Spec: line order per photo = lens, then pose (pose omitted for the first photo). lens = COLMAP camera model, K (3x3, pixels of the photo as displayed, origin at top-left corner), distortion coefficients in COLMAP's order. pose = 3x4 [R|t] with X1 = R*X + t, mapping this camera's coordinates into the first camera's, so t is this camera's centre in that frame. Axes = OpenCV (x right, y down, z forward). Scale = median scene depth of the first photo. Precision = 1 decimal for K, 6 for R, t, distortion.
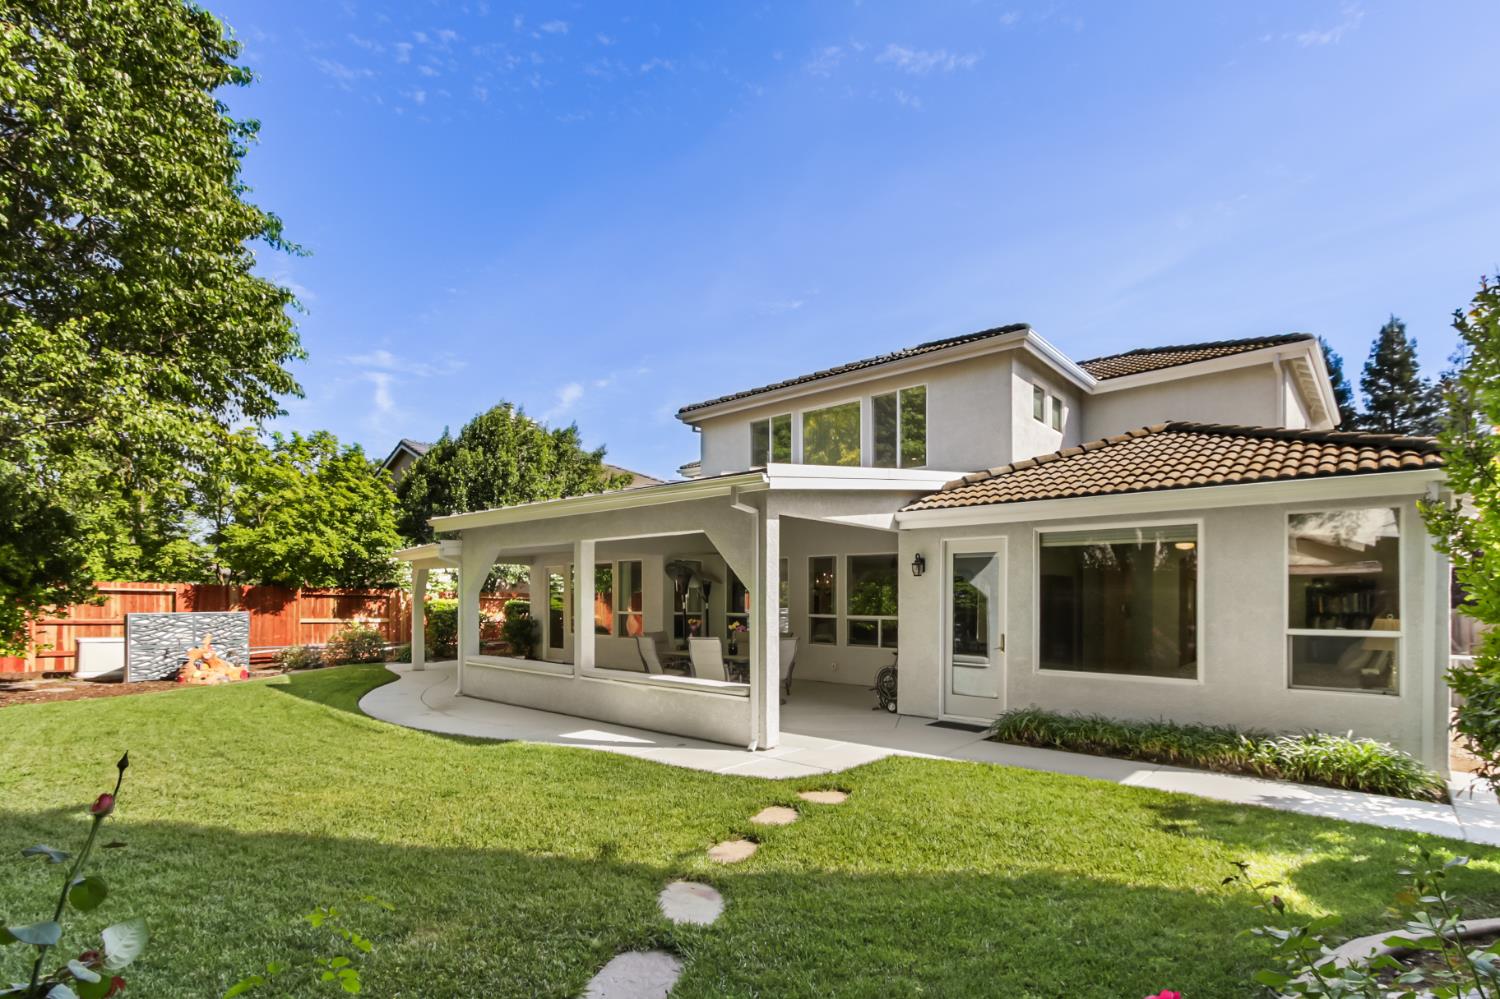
lens RADIAL K [[706.3, 0, 757.2], [0, 706.3, 610.5], [0, 0, 1]] dist [-0.000216, 0.002714]
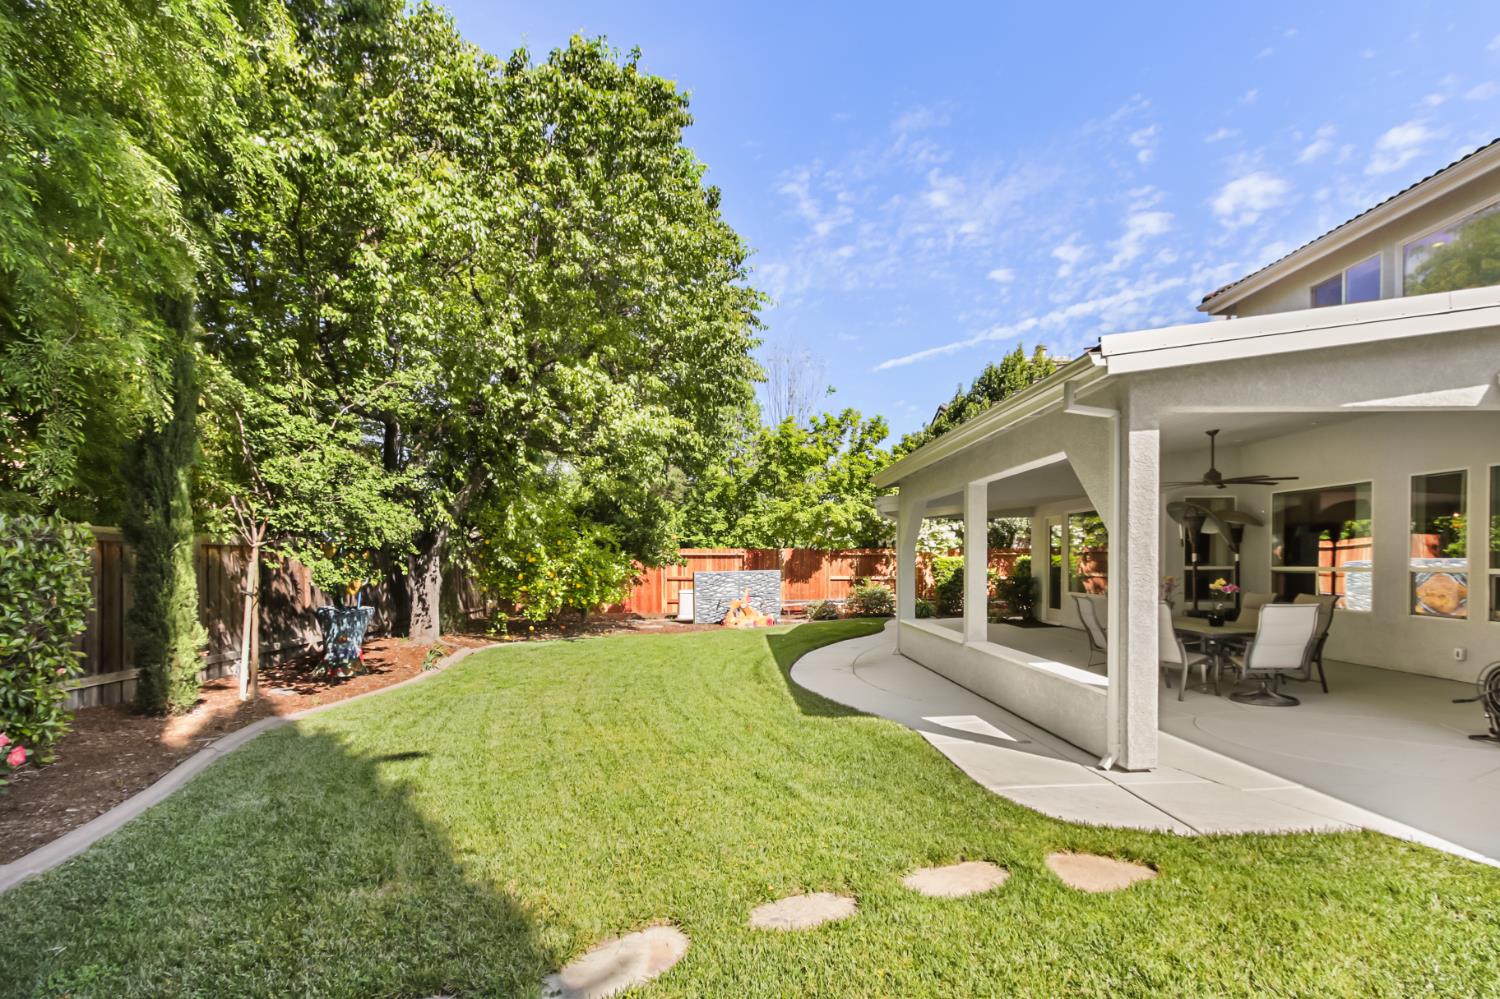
lens RADIAL K [[706.3, 0, 755.5], [0, 706.3, 580.8], [0, 0, 1]] dist [-0.000216, 0.002714]
pose [[0.686399, 0.003123, -0.727218, 0.133556], [0.009434, 0.999868, 0.013197, 0.003231], [0.727164, -0.015919, 0.686279, 0.154263]]
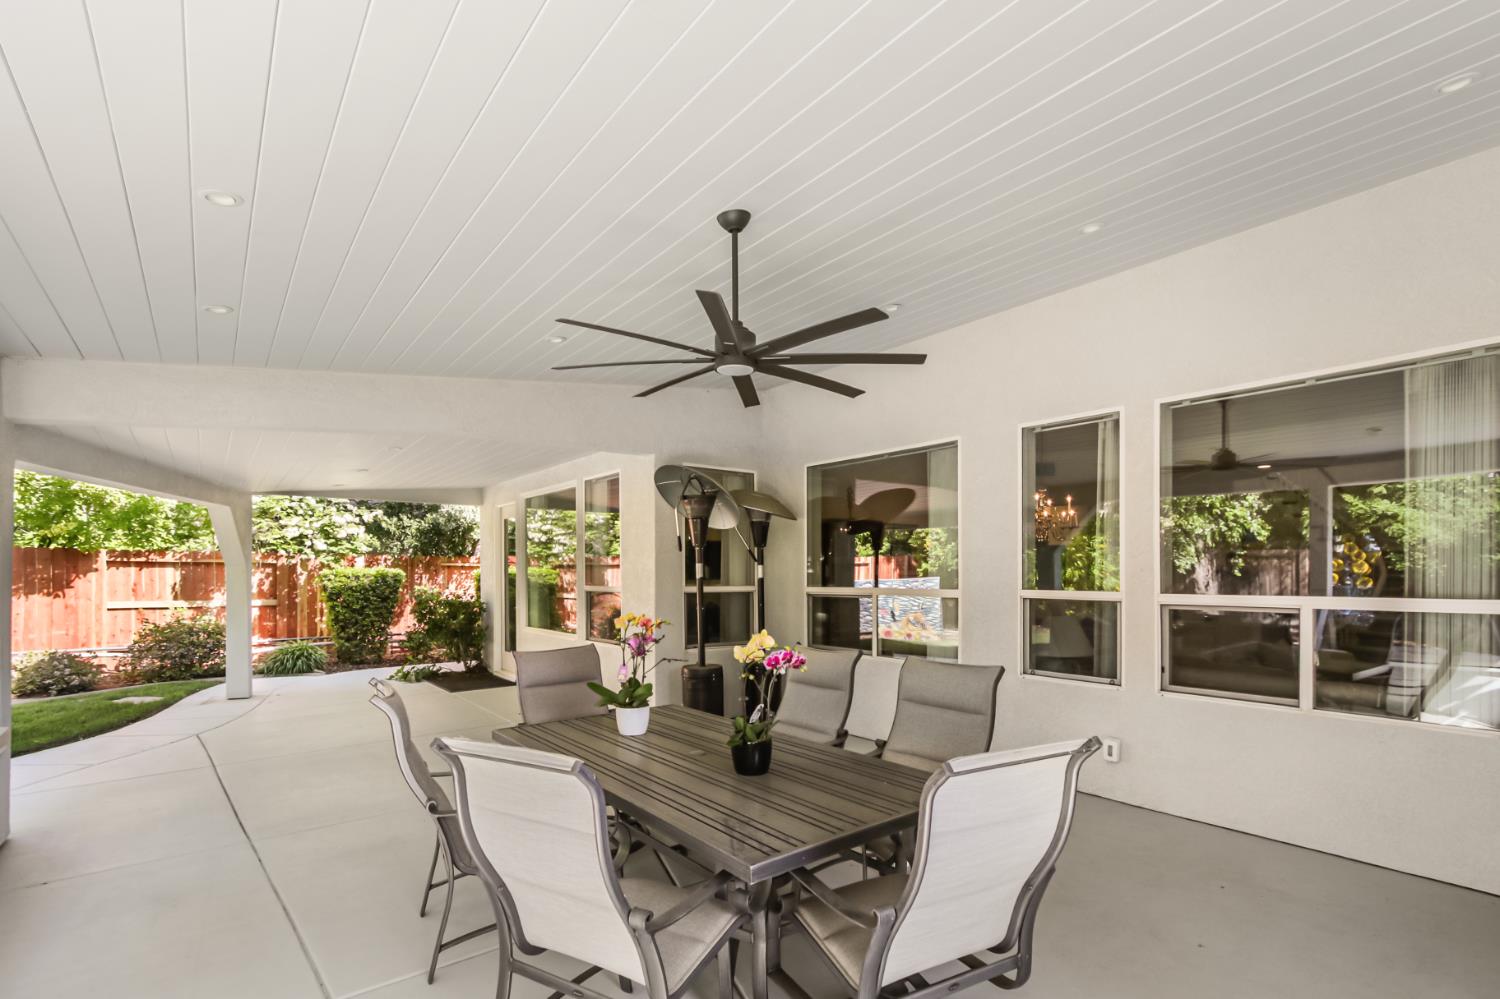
lens RADIAL K [[706.3, 0, 749.0], [0, 706.3, 578.6], [0, 0, 1]] dist [-0.000216, 0.002714]
pose [[0.981237, -0.009900, -0.192551, 0.005943], [0.009307, 0.999949, -0.003983, -0.000815], [0.192581, 0.002116, 0.981279, 0.647737]]
